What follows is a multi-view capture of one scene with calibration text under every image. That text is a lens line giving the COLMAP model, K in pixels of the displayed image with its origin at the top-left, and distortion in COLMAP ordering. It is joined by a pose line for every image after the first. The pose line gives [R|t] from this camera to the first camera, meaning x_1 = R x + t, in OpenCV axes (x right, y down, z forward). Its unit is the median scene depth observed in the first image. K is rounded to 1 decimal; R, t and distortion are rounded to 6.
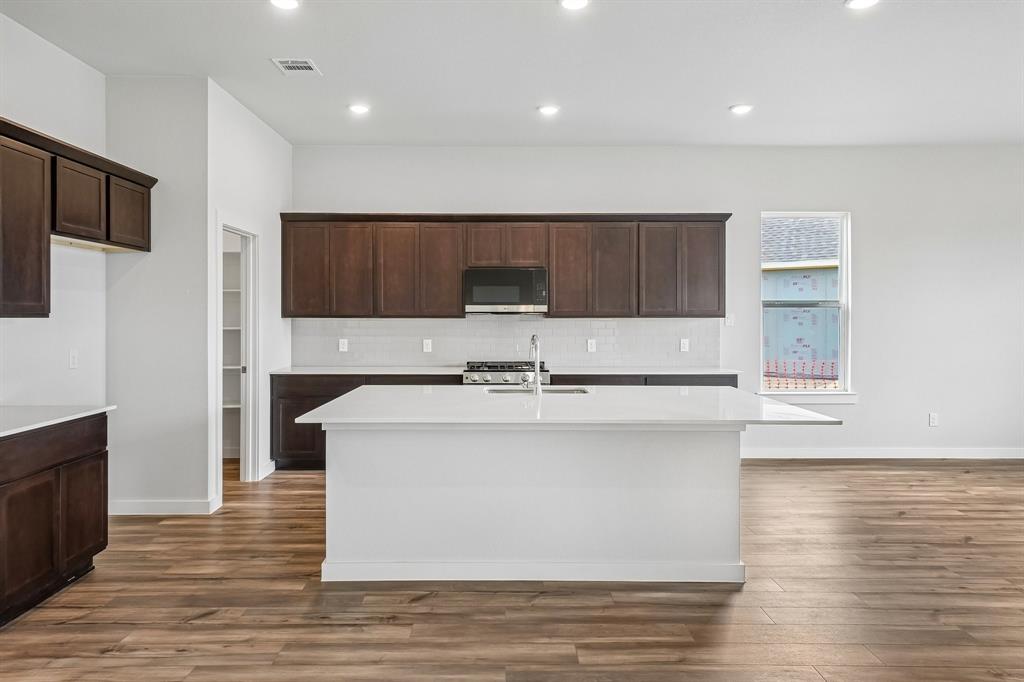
lens RADIAL K [[651.5, 0, 532.7], [0, 651.5, 321.7], [0, 0, 1]] dist [0.000982, 0.011178]
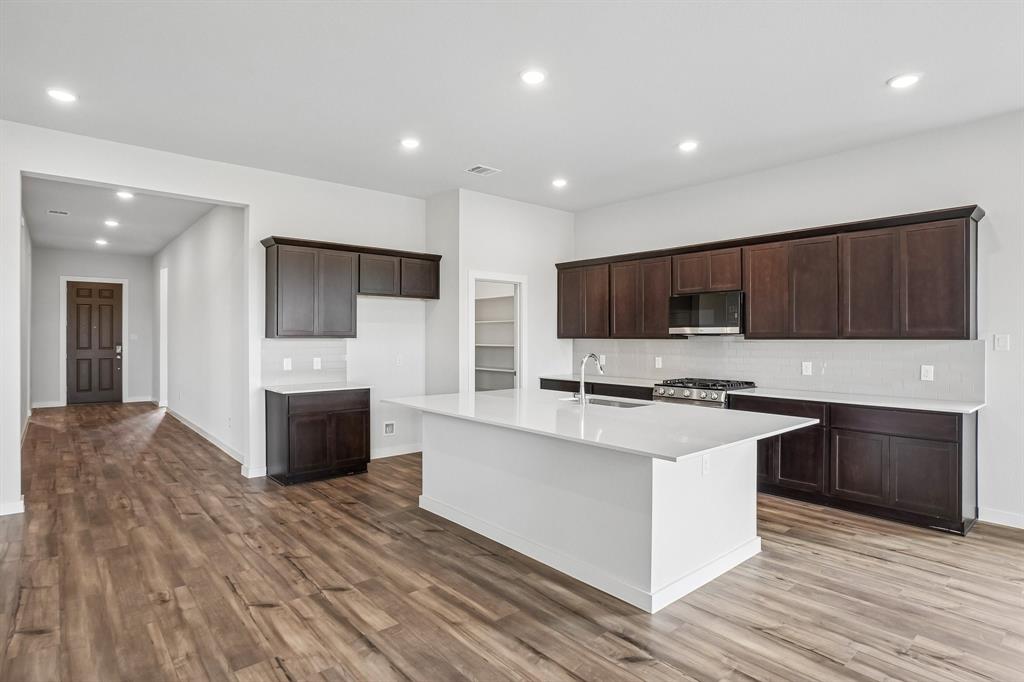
lens RADIAL K [[532.7, 0, 505.8], [0, 532.7, 338.4], [0, 0, 1]] dist [-0.007838, 0.000607]
pose [[0.648761, 0.001917, -0.760989, 0.768542], [-0.007492, 0.999964, -0.003868, -0.002454], [0.760955, 0.008210, 0.648753, 0.319866]]
